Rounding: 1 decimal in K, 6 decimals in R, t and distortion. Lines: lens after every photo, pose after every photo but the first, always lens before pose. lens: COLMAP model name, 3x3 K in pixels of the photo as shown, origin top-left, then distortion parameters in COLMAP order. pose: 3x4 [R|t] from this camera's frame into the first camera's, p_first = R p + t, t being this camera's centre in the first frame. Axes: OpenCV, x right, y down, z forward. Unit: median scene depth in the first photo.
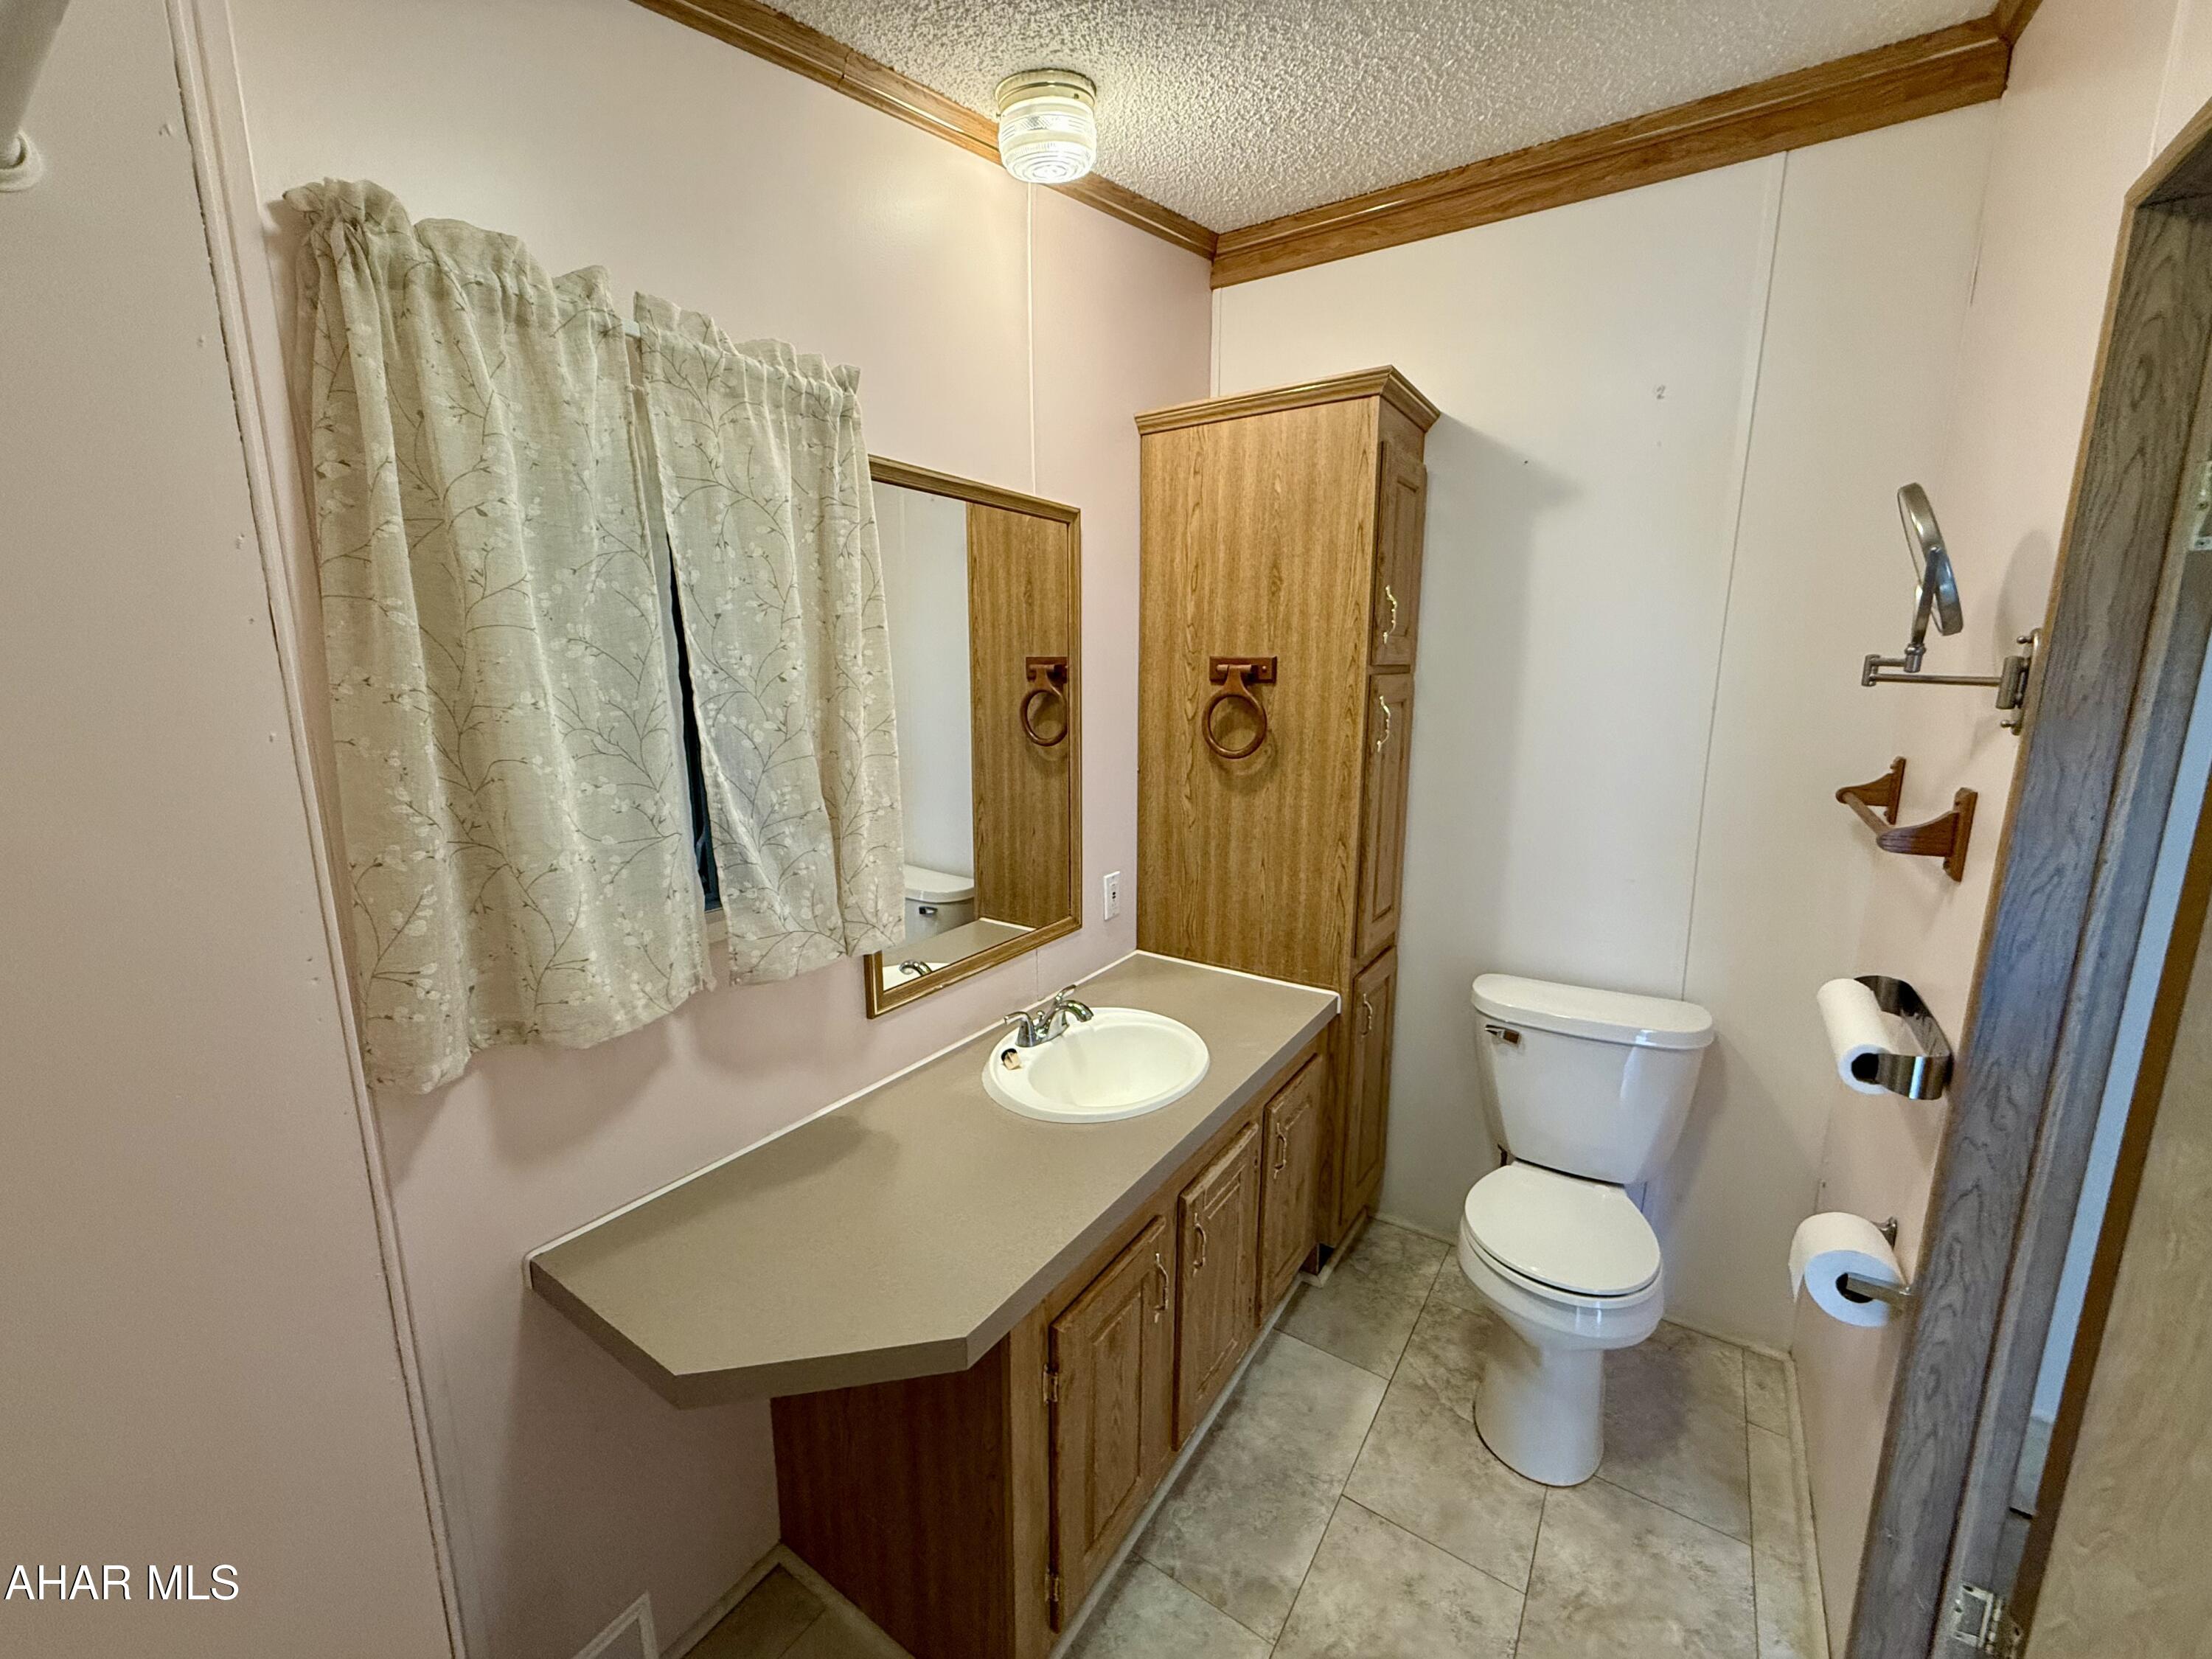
lens RADIAL K [[878.0, 0, 1110.5], [0, 878.0, 845.0], [0, 0, 1]] dist [-0.001729, 0.000532]
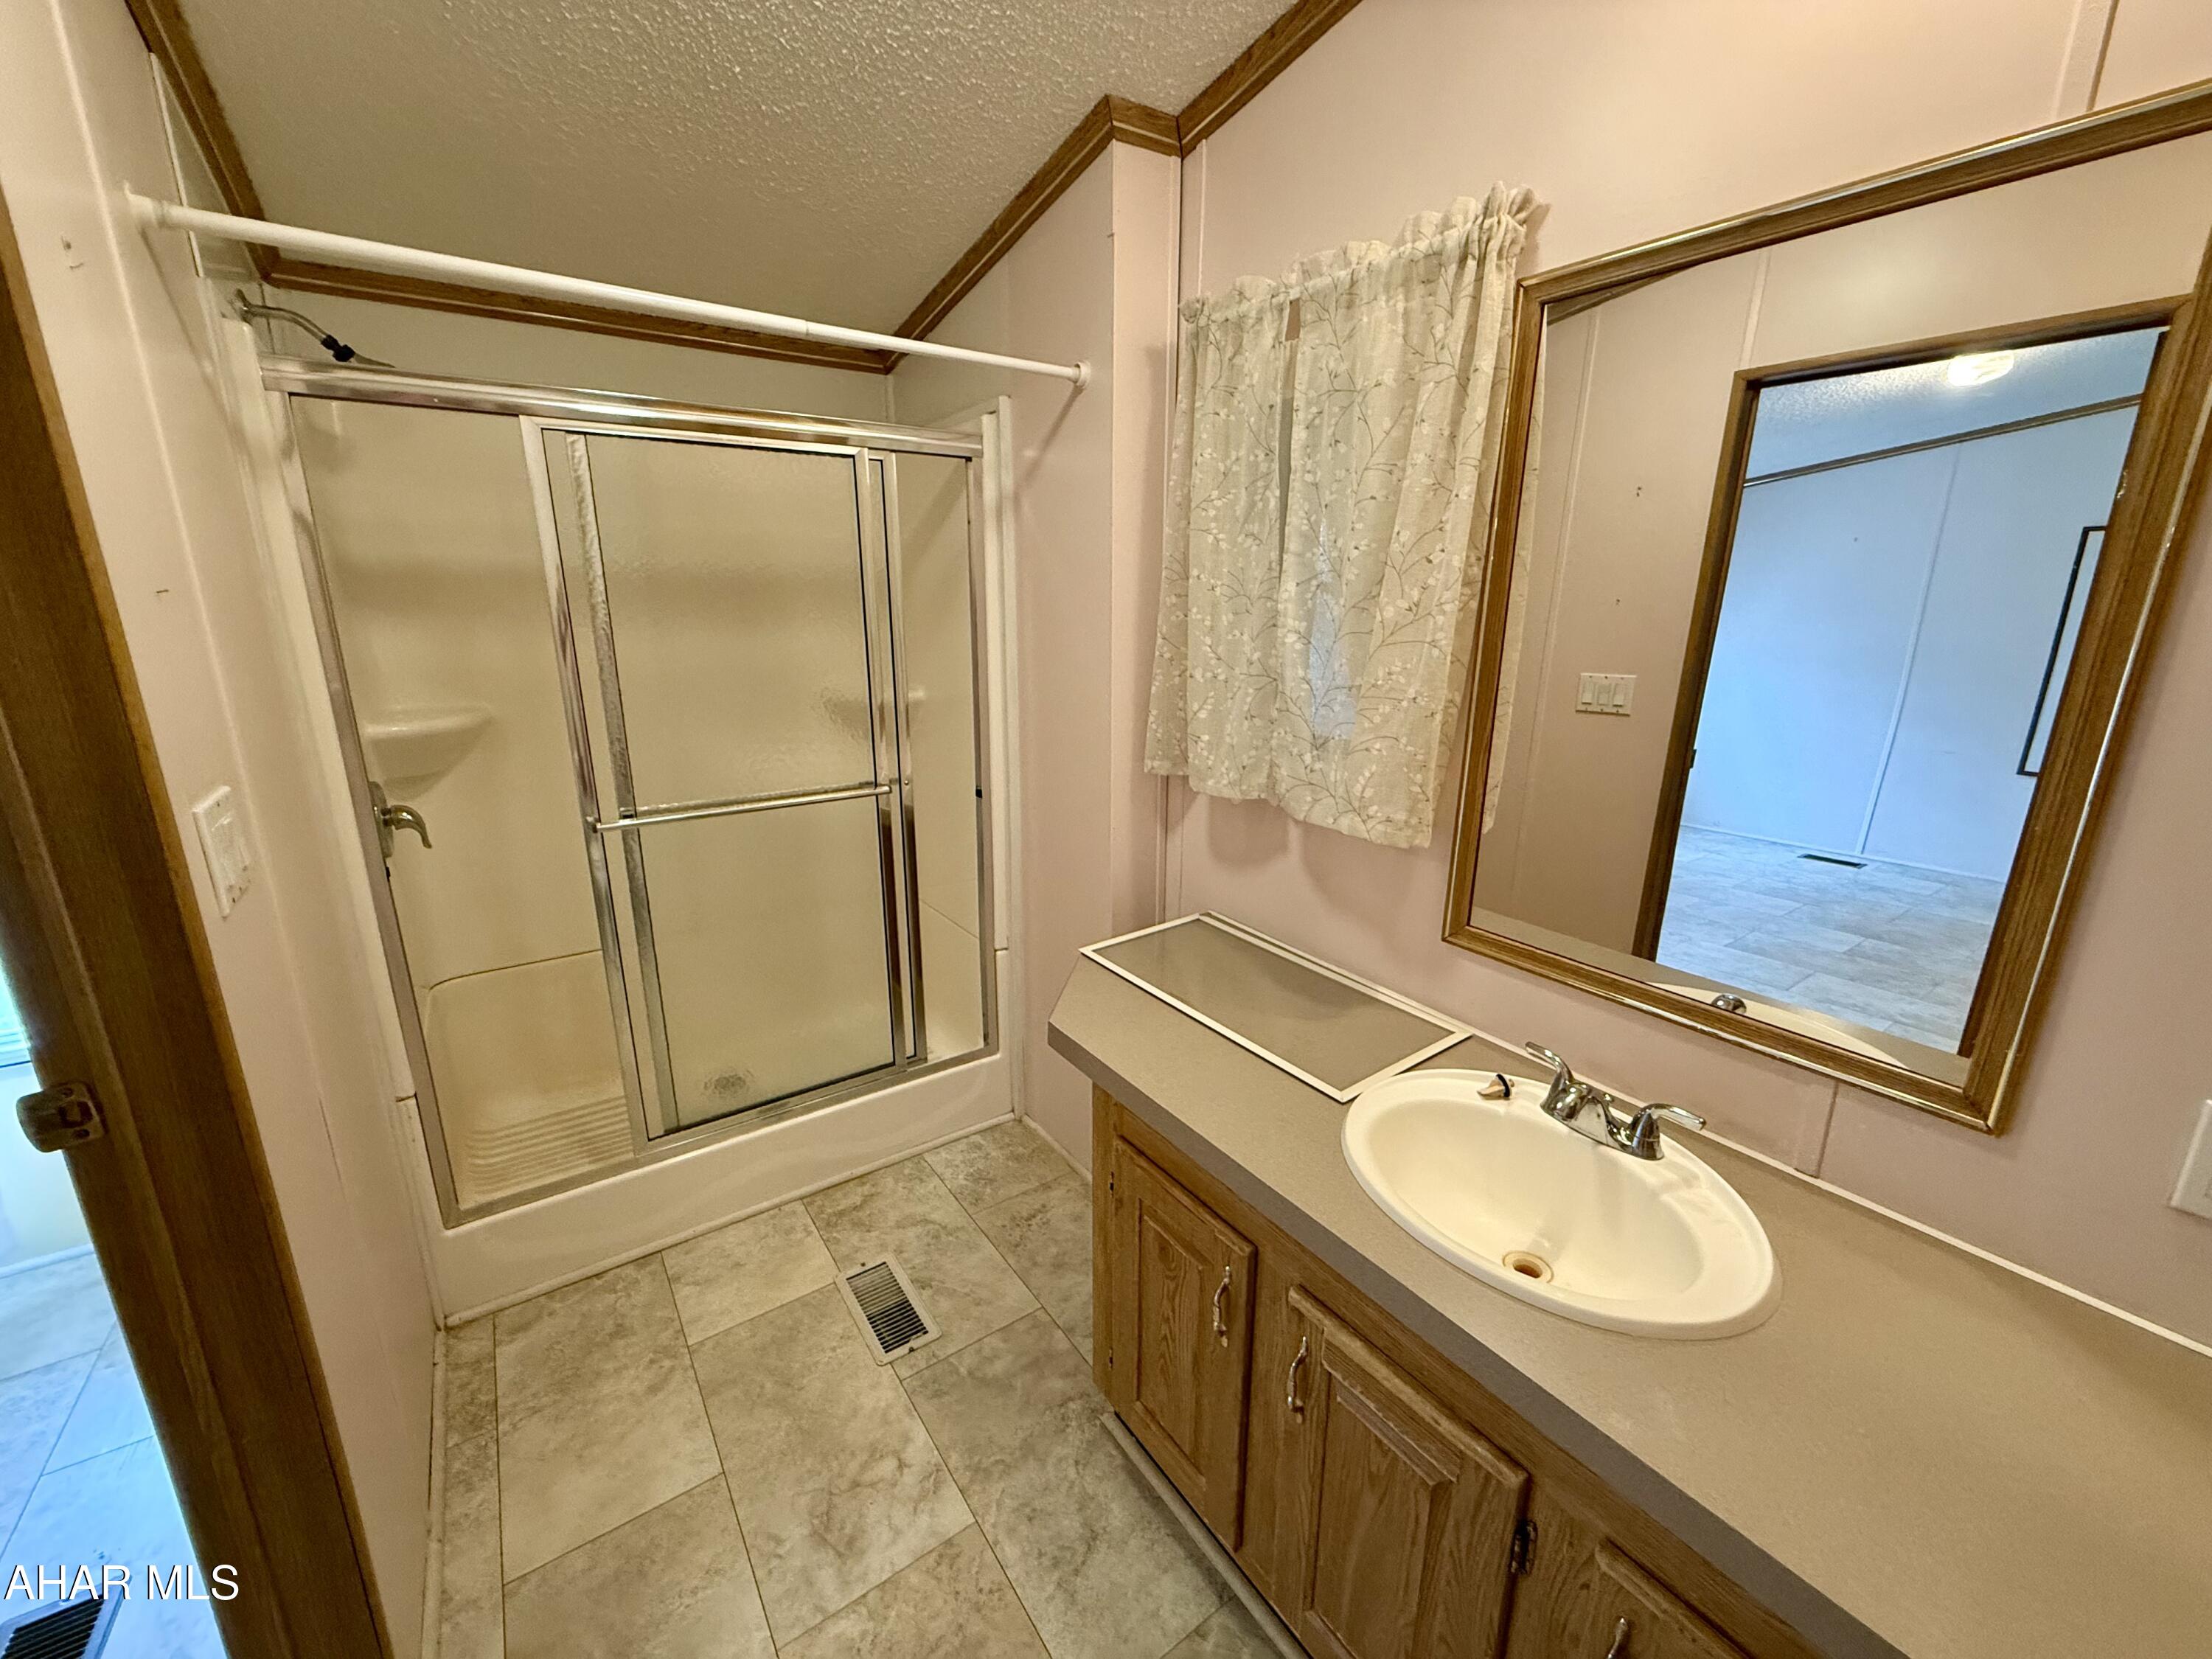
lens RADIAL K [[878.0, 0, 1101.5], [0, 878.0, 849.8], [0, 0, 1]] dist [-0.001729, 0.000532]
pose [[-0.372878, 0.251100, -0.893258, 0.761745], [-0.195973, 0.919659, 0.340327, -0.153510], [0.906949, 0.301955, -0.293712, 1.059181]]
